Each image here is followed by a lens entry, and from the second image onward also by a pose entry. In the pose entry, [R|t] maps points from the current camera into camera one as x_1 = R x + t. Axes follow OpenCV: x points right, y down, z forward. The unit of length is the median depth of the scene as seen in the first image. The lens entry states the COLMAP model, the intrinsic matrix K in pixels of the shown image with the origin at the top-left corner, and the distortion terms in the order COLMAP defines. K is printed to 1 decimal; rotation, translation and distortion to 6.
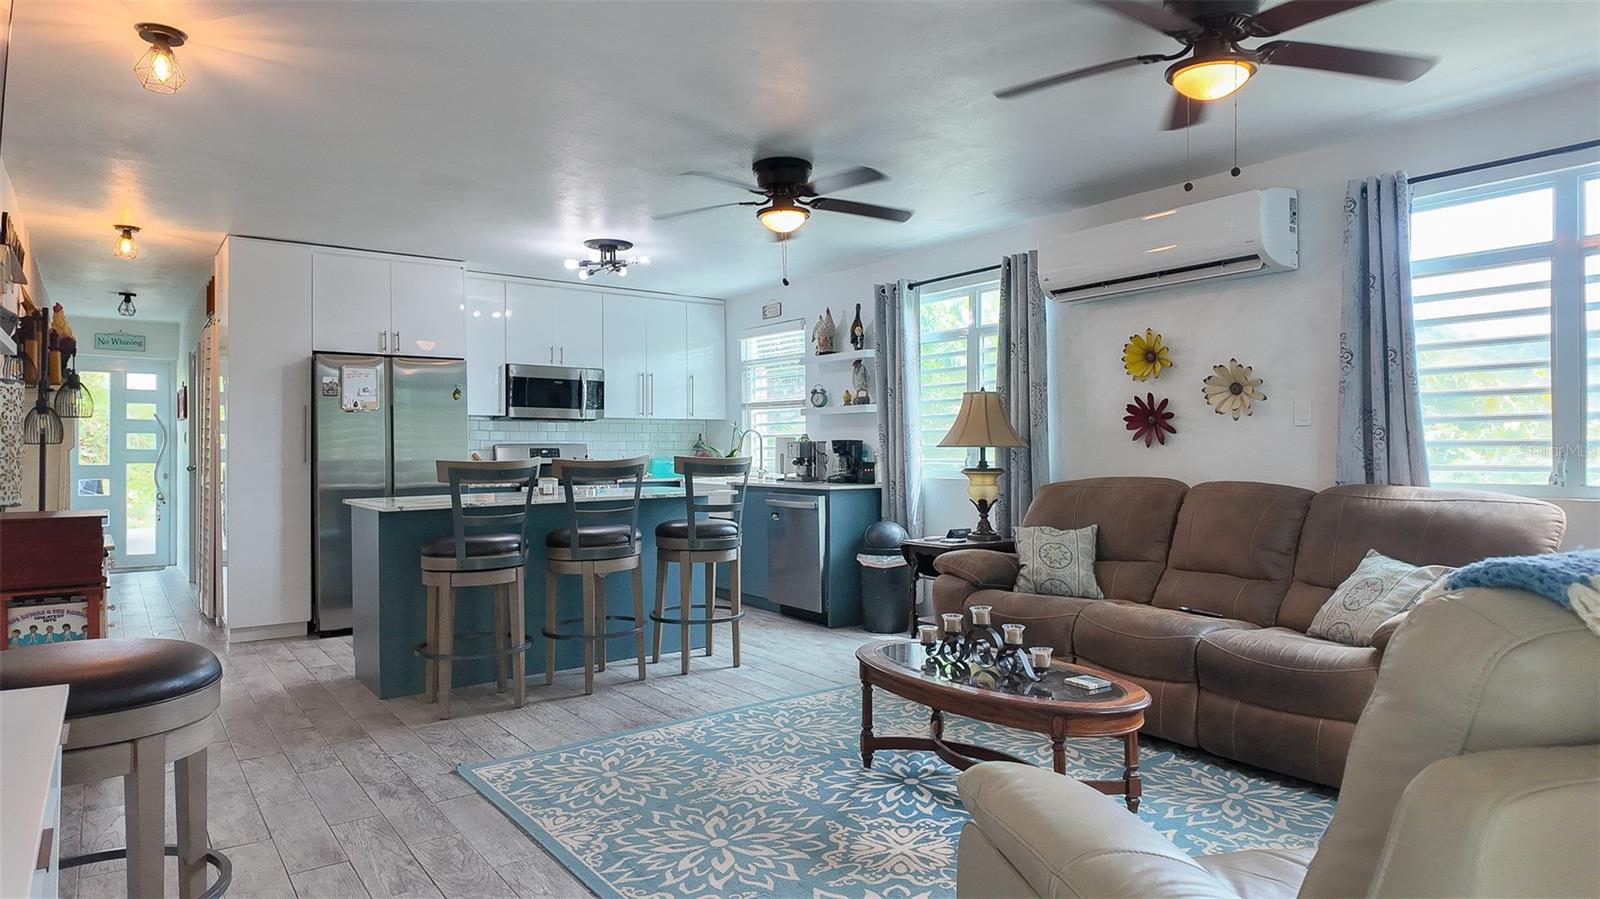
lens RADIAL K [[938.4, 0, 796.0], [0, 938.4, 448.9], [0, 0, 1]] dist [0.098193, -0.078732]
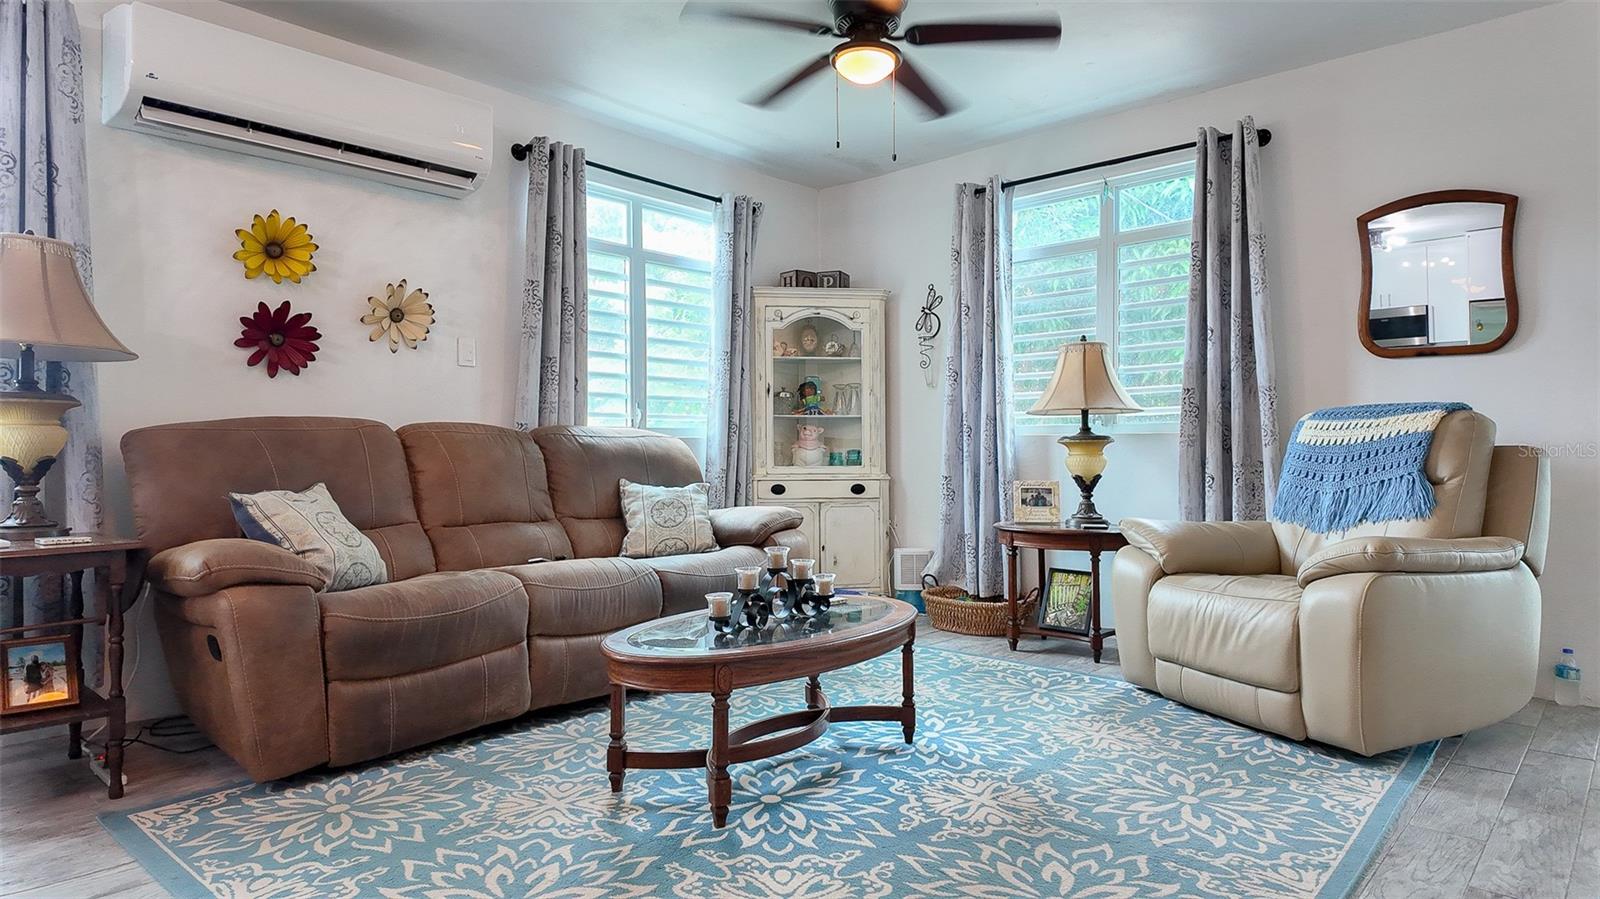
lens RADIAL K [[938.4, 0, 796.0], [0, 938.4, 448.9], [0, 0, 1]] dist [0.098193, -0.078732]
pose [[-0.207600, 0.001259, 0.978213, -0.621331], [-0.003778, 0.999991, -0.002089, 0.078748], [-0.978206, -0.004130, -0.207594, 1.156393]]
